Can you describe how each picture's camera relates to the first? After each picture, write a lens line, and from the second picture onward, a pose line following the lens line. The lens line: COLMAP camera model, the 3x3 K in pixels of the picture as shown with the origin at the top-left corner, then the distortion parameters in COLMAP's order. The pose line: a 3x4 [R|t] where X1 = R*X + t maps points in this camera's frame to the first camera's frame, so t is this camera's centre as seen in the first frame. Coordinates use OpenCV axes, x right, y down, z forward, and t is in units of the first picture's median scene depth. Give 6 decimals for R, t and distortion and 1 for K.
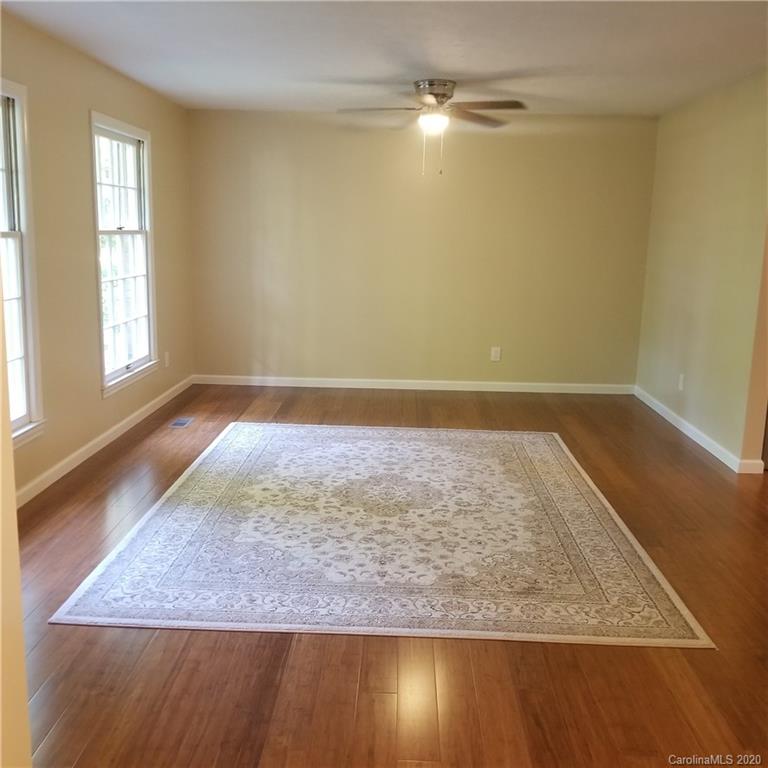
lens RADIAL K [[788.1, 0, 337.6], [0, 788.1, 382.5], [0, 0, 1]] dist [0.089743, -0.157372]
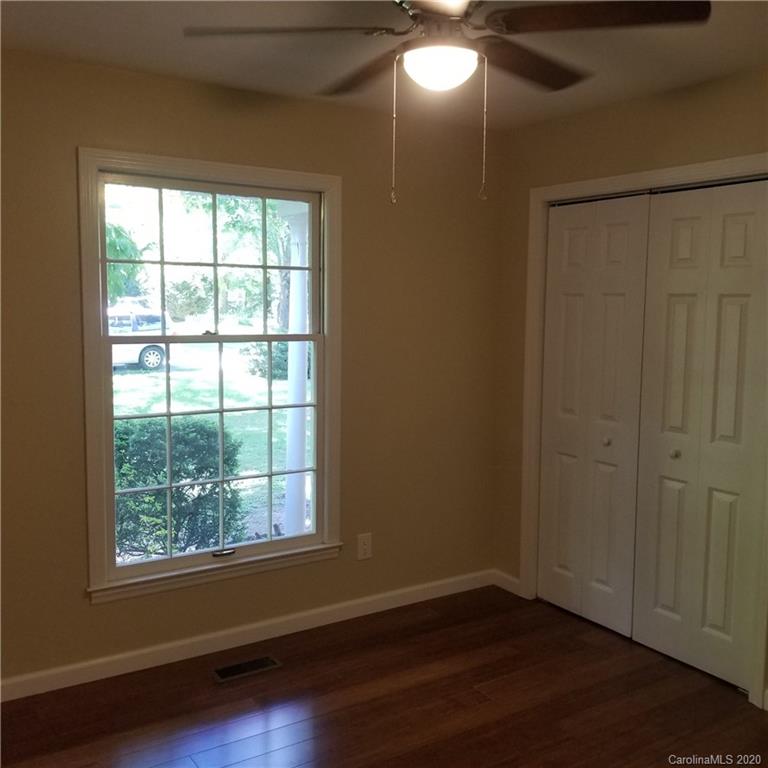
lens RADIAL K [[788.1, 0, 337.6], [0, 788.1, 382.5], [0, 0, 1]] dist [0.089743, -0.157372]
pose [[0.602969, 0.052187, -0.796056, 0.246437], [-0.143465, 0.988683, -0.043852, -0.122545], [0.784759, 0.140647, 0.603632, 0.614250]]
